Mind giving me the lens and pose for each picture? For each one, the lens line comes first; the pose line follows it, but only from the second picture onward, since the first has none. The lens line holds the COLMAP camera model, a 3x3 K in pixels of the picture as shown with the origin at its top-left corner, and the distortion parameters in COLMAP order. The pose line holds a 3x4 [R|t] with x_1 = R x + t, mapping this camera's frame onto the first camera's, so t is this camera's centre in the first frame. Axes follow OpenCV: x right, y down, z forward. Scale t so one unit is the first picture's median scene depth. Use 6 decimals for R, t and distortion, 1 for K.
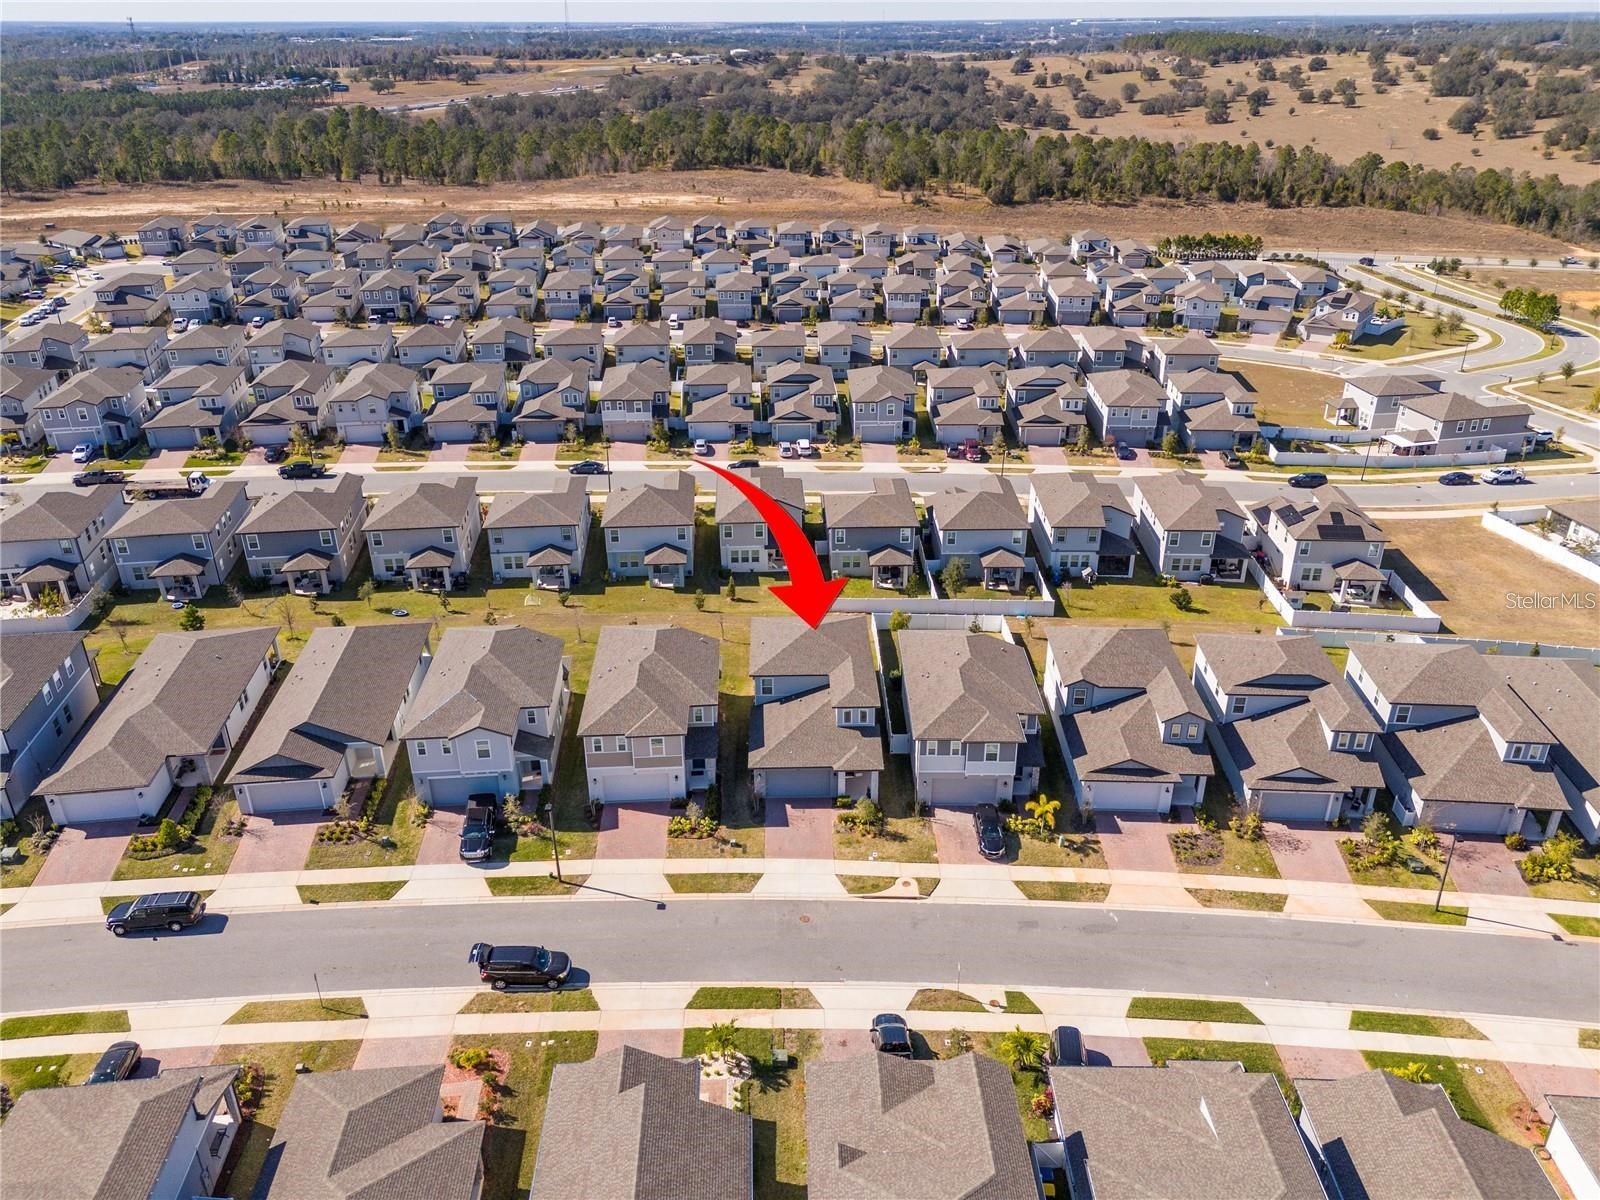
lens RADIAL K [[1166.1, 0, 805.2], [0, 1166.1, 600.6], [0, 0, 1]] dist [0.114053, -0.134237]
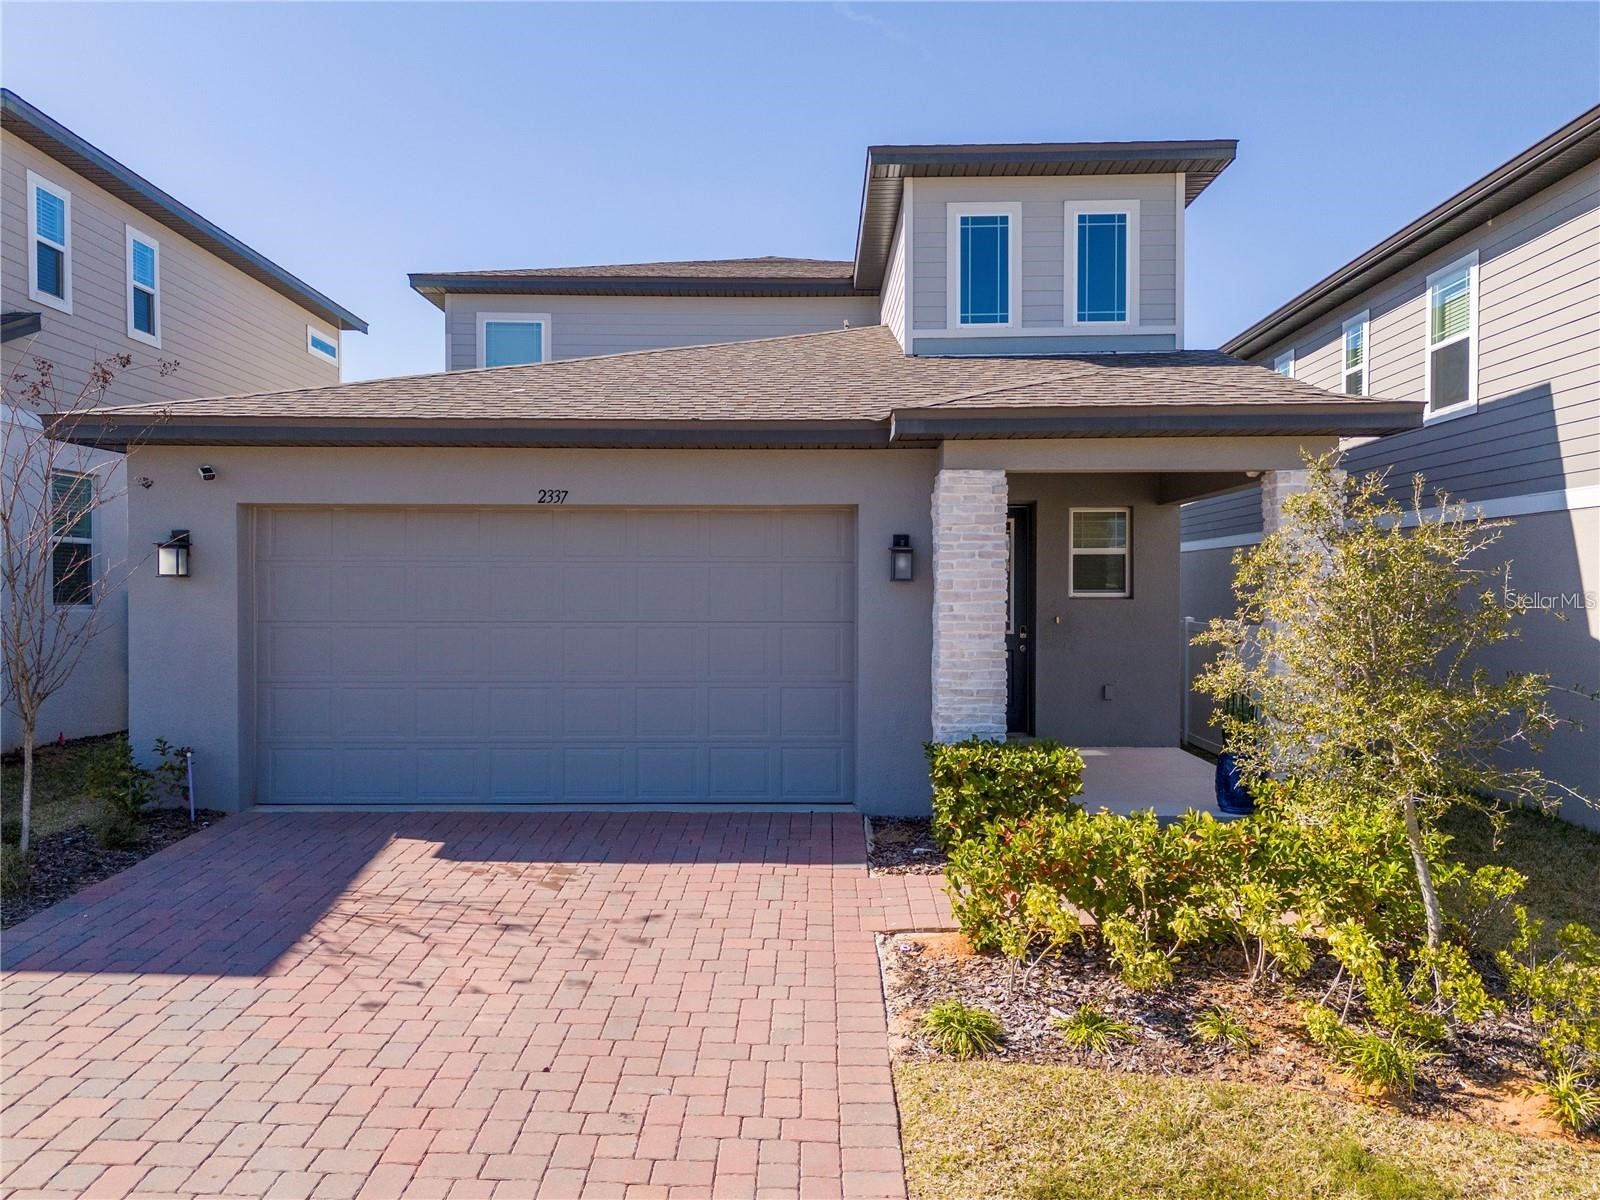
lens RADIAL K [[1181.5, 0, 804.4], [0, 1181.5, 598.0], [0, 0, 1]] dist [0.054699, -0.039598]
pose [[0.999559, 0.004501, -0.029368, 0.018465], [-0.016744, 0.901872, -0.431678, 0.185563], [0.024543, 0.431979, 0.901550, 0.846691]]
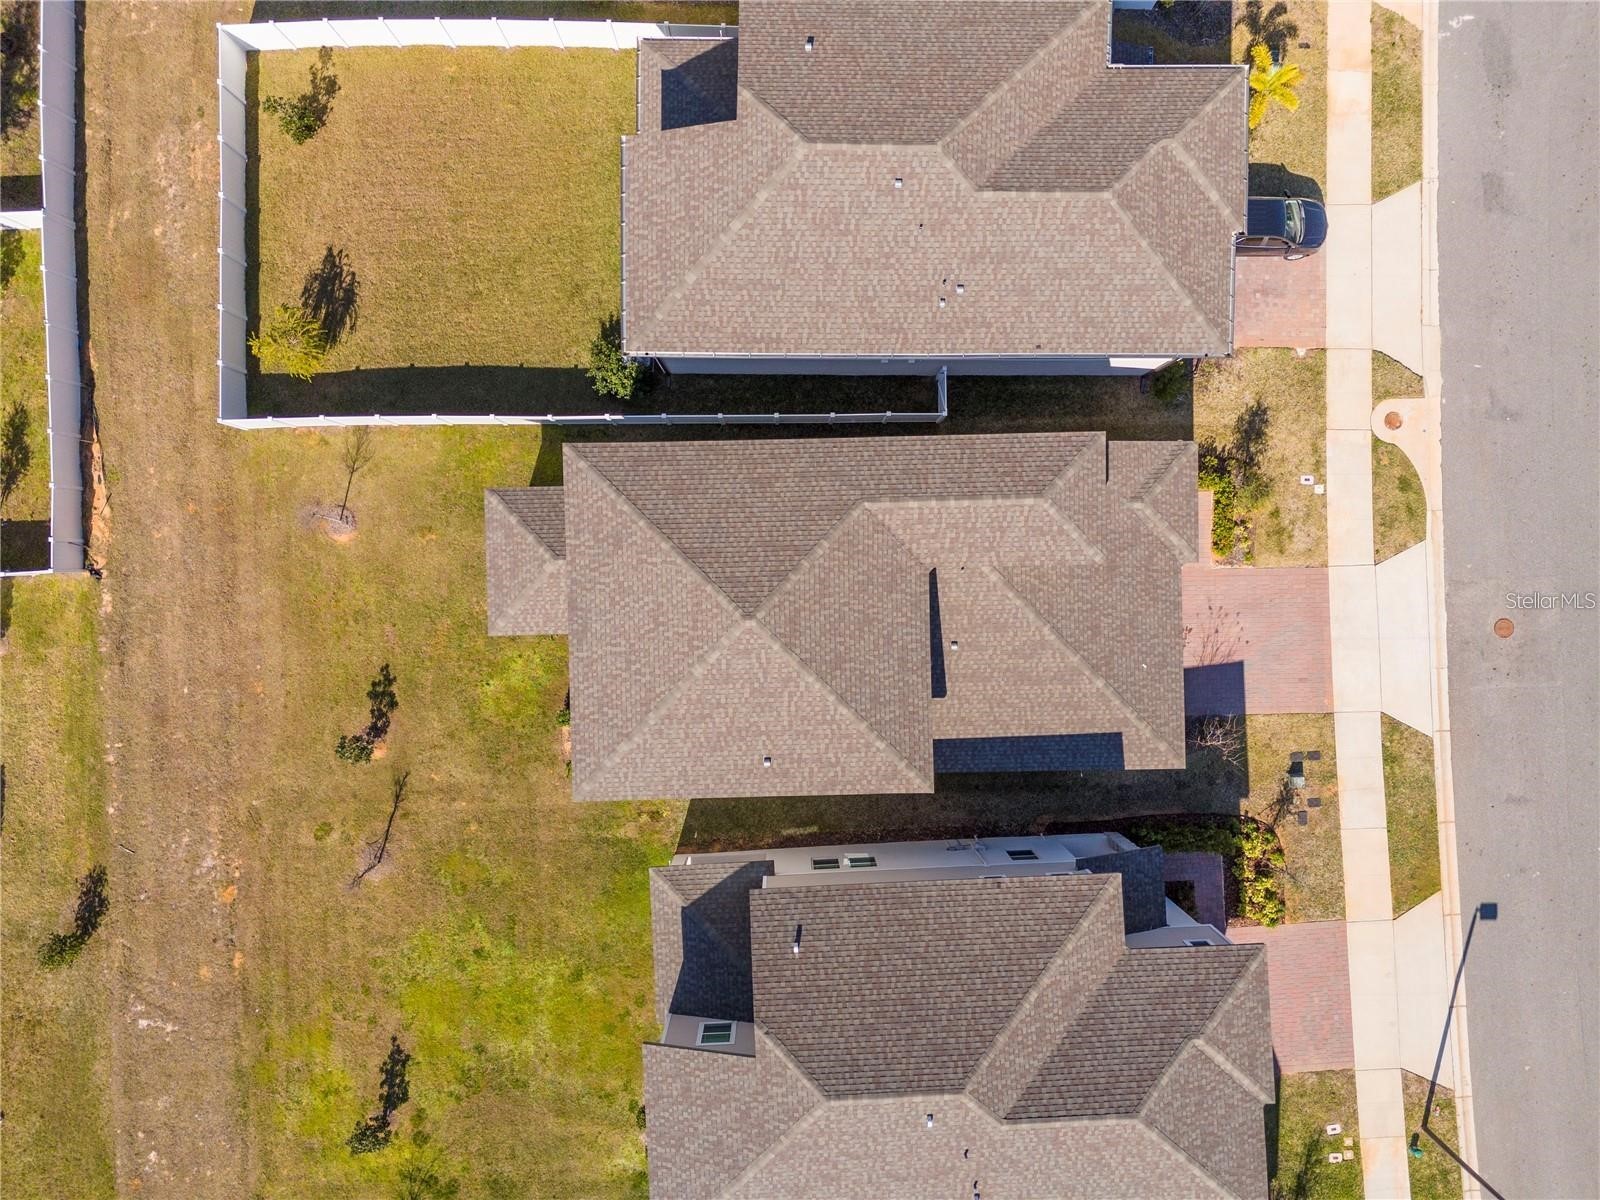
lens RADIAL K [[1181.5, 0, 804.4], [0, 1181.5, 598.0], [0, 0, 1]] dist [0.054699, -0.039598]
pose [[0.001819, -0.999917, -0.012750, 0.015515], [0.431436, -0.010718, 0.902080, -0.273778], [-0.902142, -0.007141, 0.431381, 0.869417]]
